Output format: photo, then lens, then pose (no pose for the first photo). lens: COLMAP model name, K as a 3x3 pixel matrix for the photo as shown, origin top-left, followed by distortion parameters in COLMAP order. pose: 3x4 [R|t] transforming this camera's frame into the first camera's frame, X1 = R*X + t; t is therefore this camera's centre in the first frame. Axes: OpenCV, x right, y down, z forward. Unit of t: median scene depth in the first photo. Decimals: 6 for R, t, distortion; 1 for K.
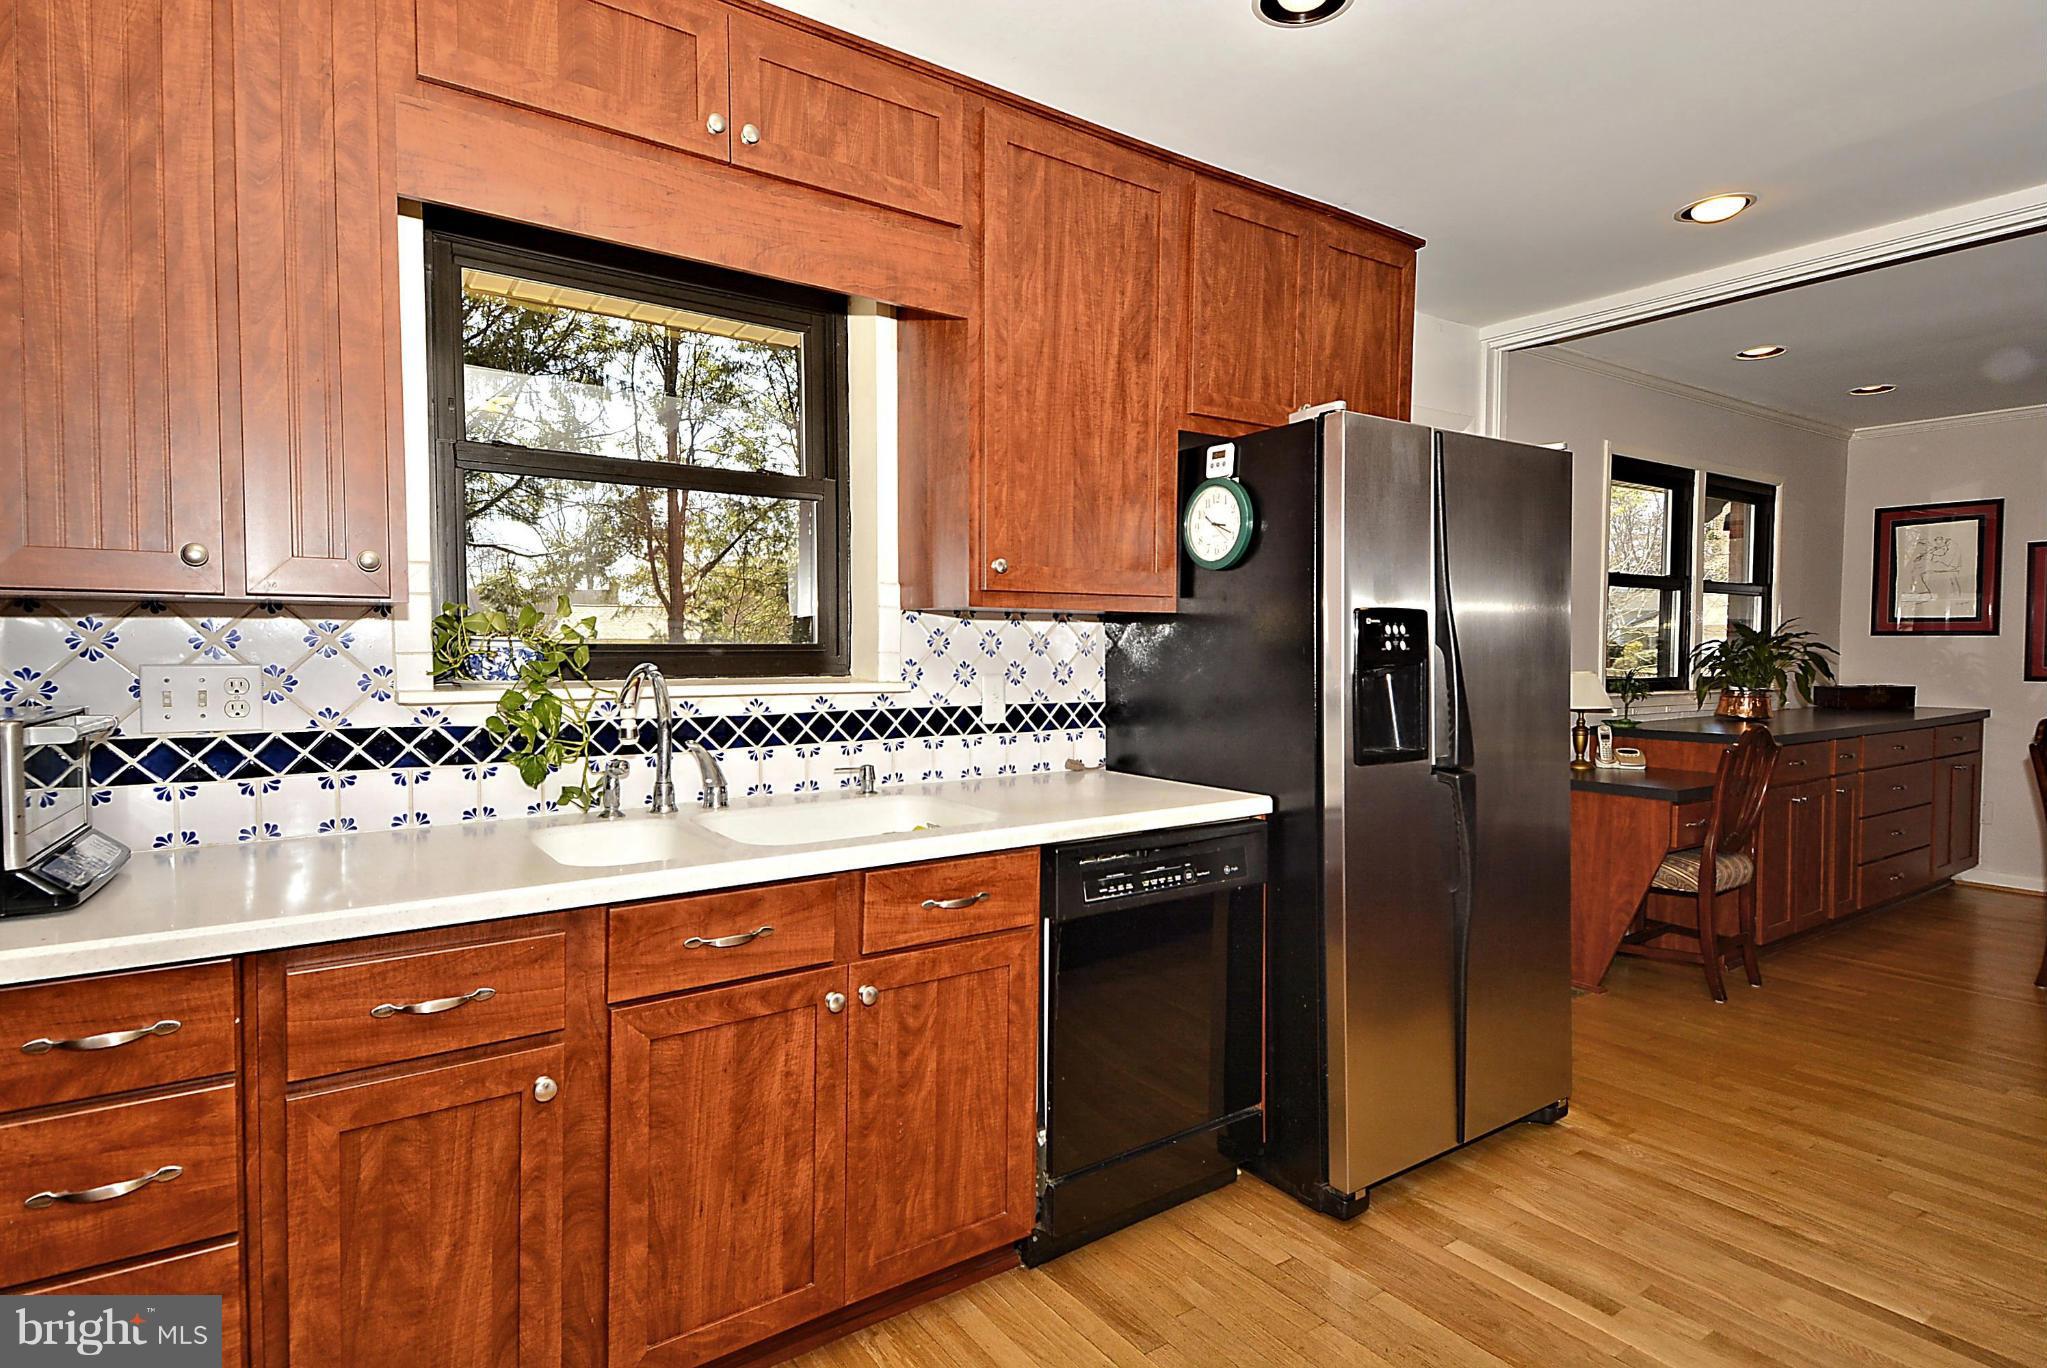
lens RADIAL K [[1068.7, 0, 1018.9], [0, 1068.7, 686.3], [0, 0, 1]] dist [0.079416, -0.000236]
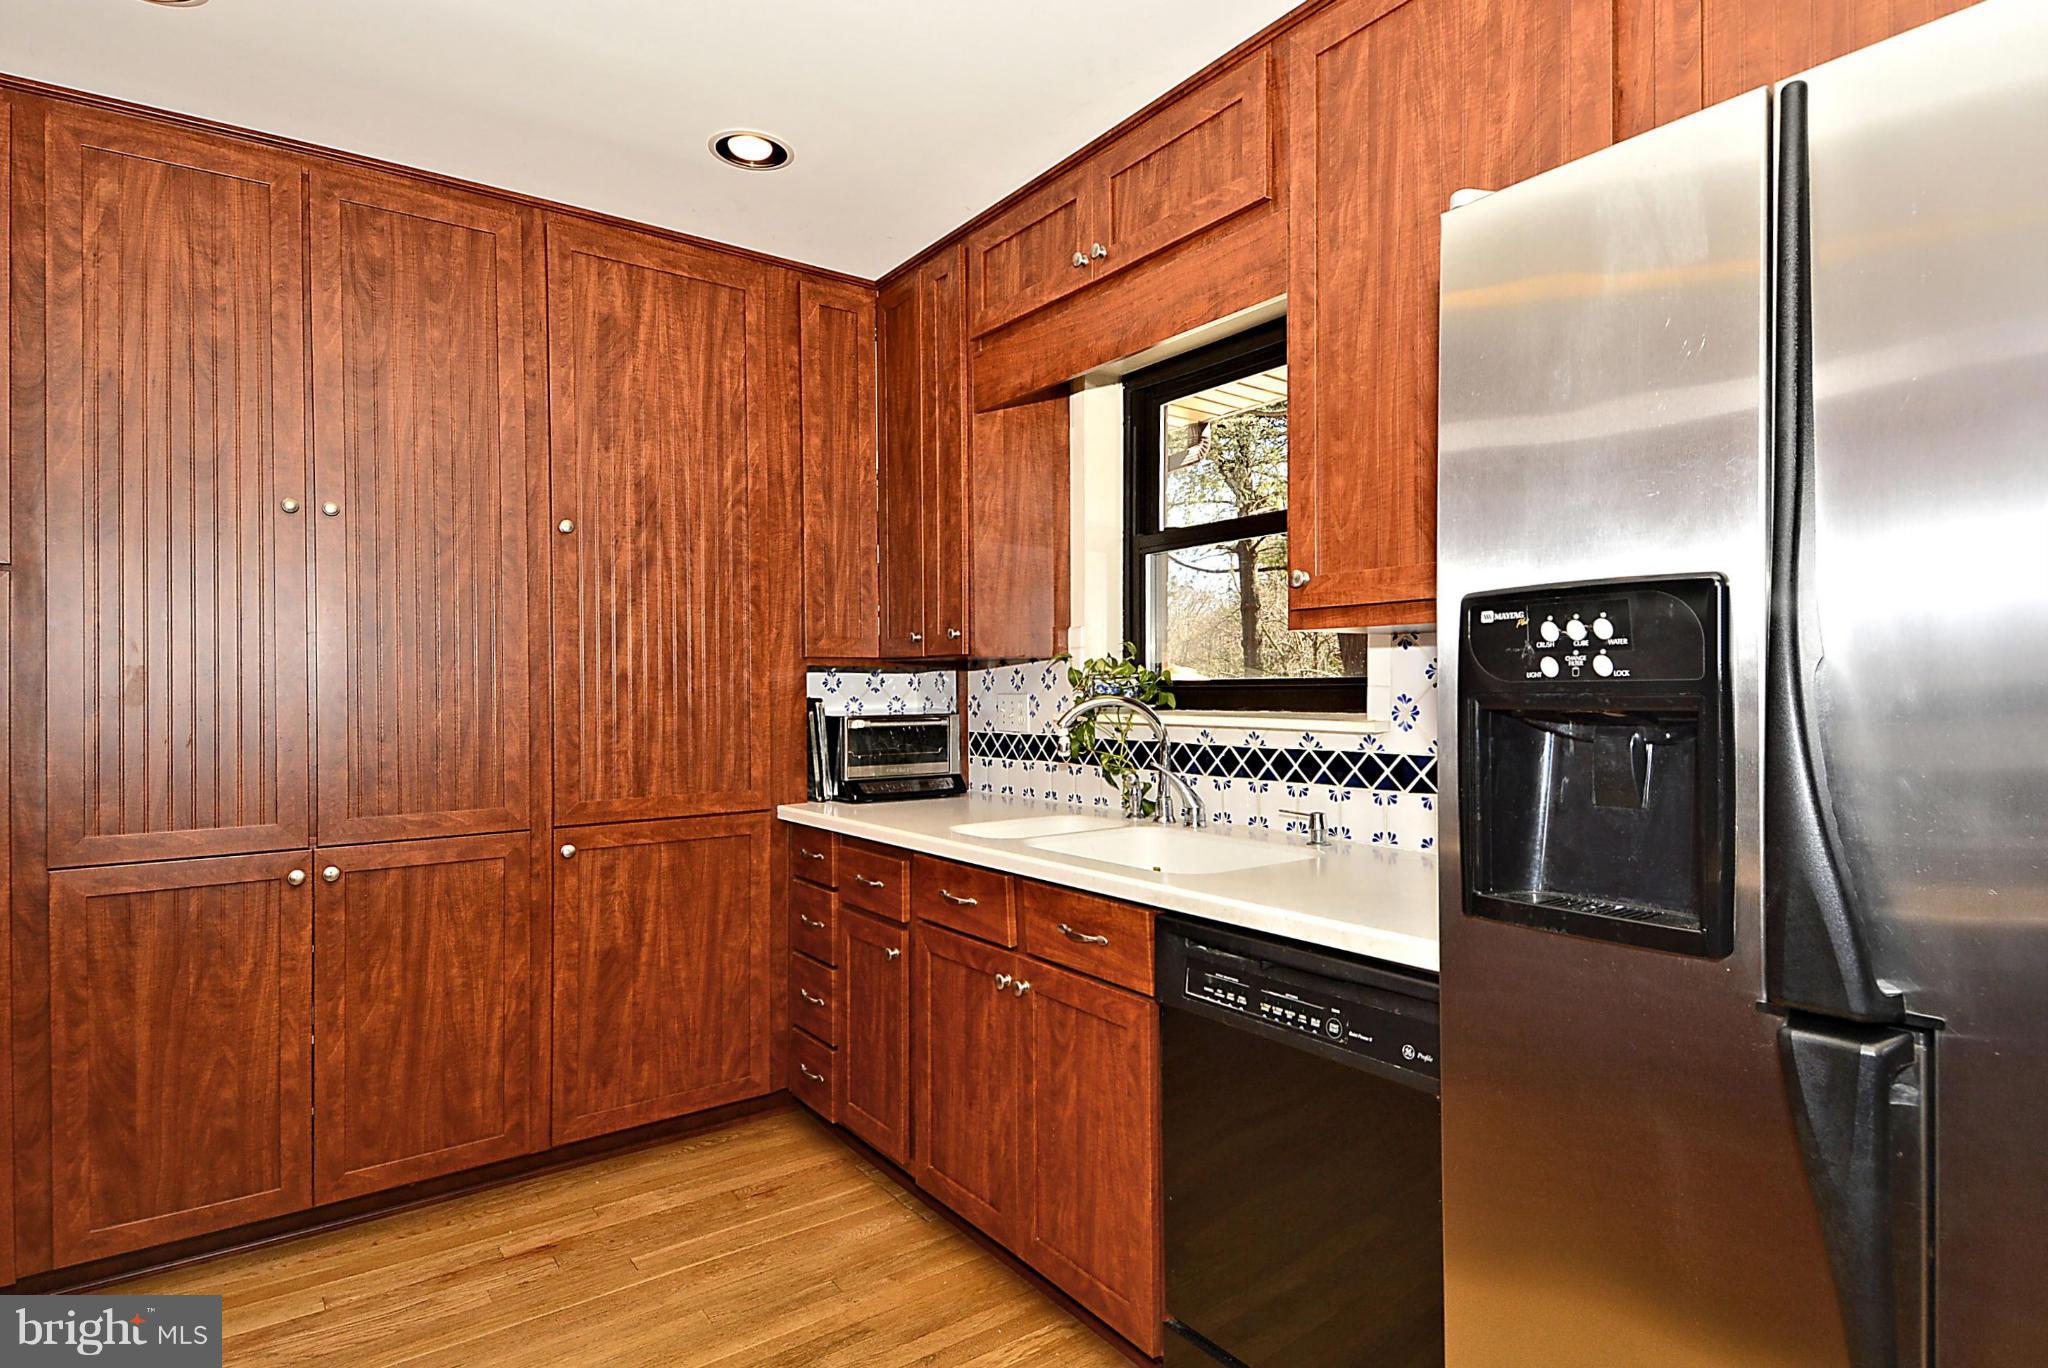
lens RADIAL K [[1069.3, 0, 1019.4], [0, 1069.3, 686.3], [0, 0, 1]] dist [0.079416, -0.000236]
pose [[0.019650, -0.003341, -0.999801, 0.773657], [-0.033487, 0.999431, -0.003998, -0.020027], [0.999246, 0.033559, 0.019527, 0.754253]]
